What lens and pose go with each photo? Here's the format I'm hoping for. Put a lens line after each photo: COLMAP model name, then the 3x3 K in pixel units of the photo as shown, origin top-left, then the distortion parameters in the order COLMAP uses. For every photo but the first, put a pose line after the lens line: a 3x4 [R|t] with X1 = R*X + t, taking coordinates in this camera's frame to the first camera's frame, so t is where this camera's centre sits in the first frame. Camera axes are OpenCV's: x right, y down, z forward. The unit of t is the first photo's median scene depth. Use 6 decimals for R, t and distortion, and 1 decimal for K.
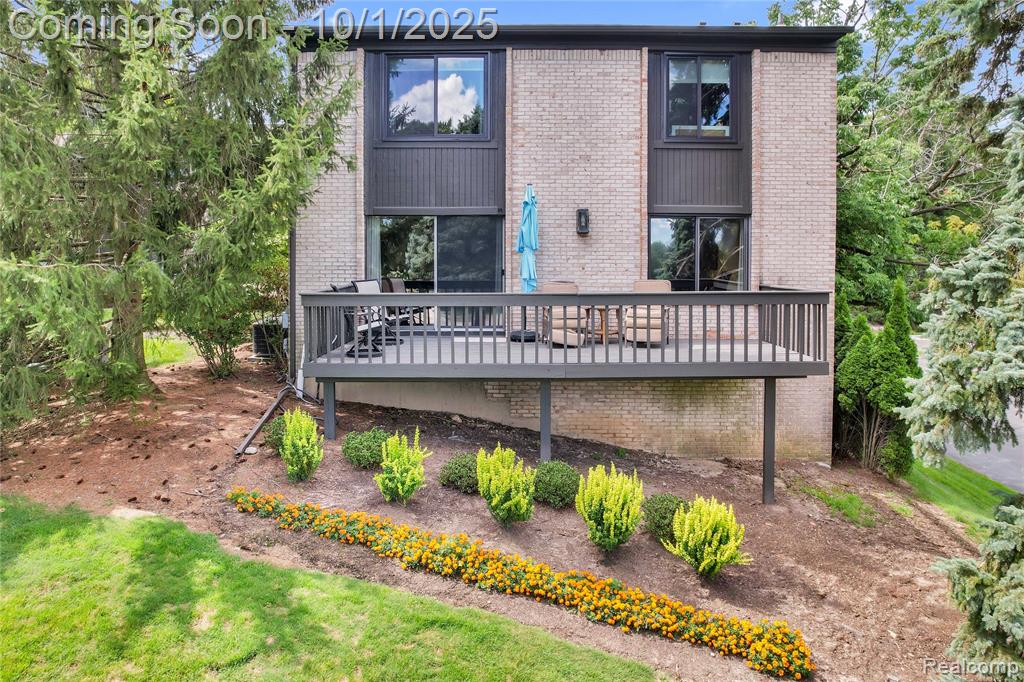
lens RADIAL K [[699.6, 0, 516.9], [0, 699.6, 273.3], [0, 0, 1]] dist [-0.082013, 0.068485]
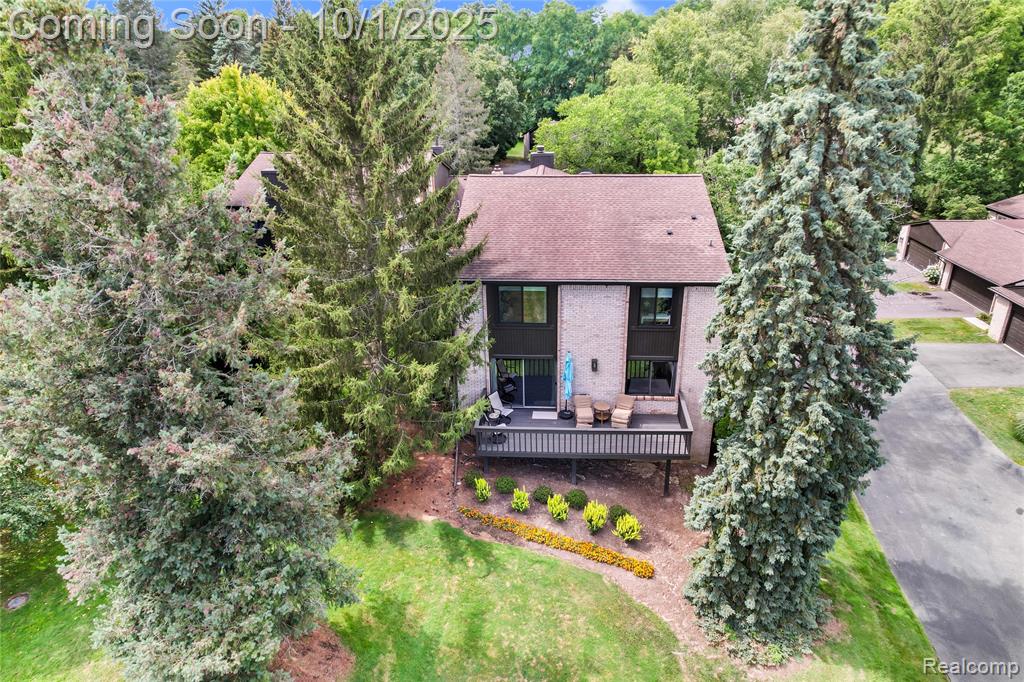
lens RADIAL K [[691.4, 0, 507.2], [0, 691.4, 340.8], [0, 0, 1]] dist [-0.067223, 0.059632]
pose [[0.997243, 0.004723, -0.074059, -0.013751], [0.024463, 0.921268, 0.388158, -0.995936], [0.070061, -0.388899, 0.918612, -0.928714]]
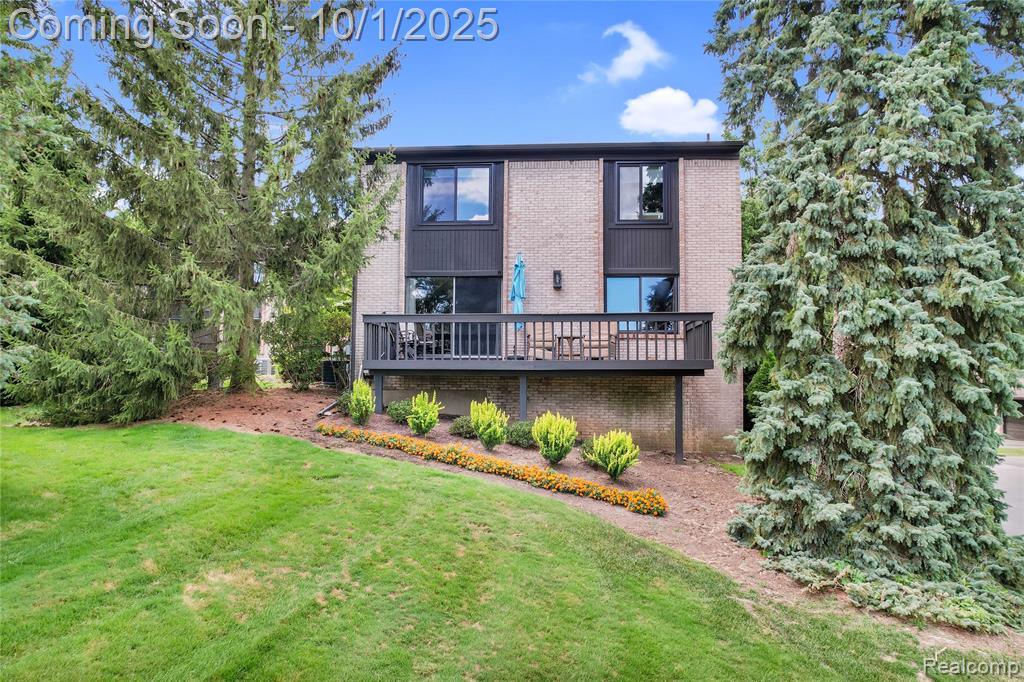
lens RADIAL K [[691.4, 0, 507.2], [0, 691.4, 340.8], [0, 0, 1]] dist [-0.067223, 0.059632]
pose [[0.997539, 0.000493, -0.070114, 0.095745], [-0.006569, 0.996233, -0.086463, 0.180332], [0.069807, 0.086711, 0.993785, -0.407197]]
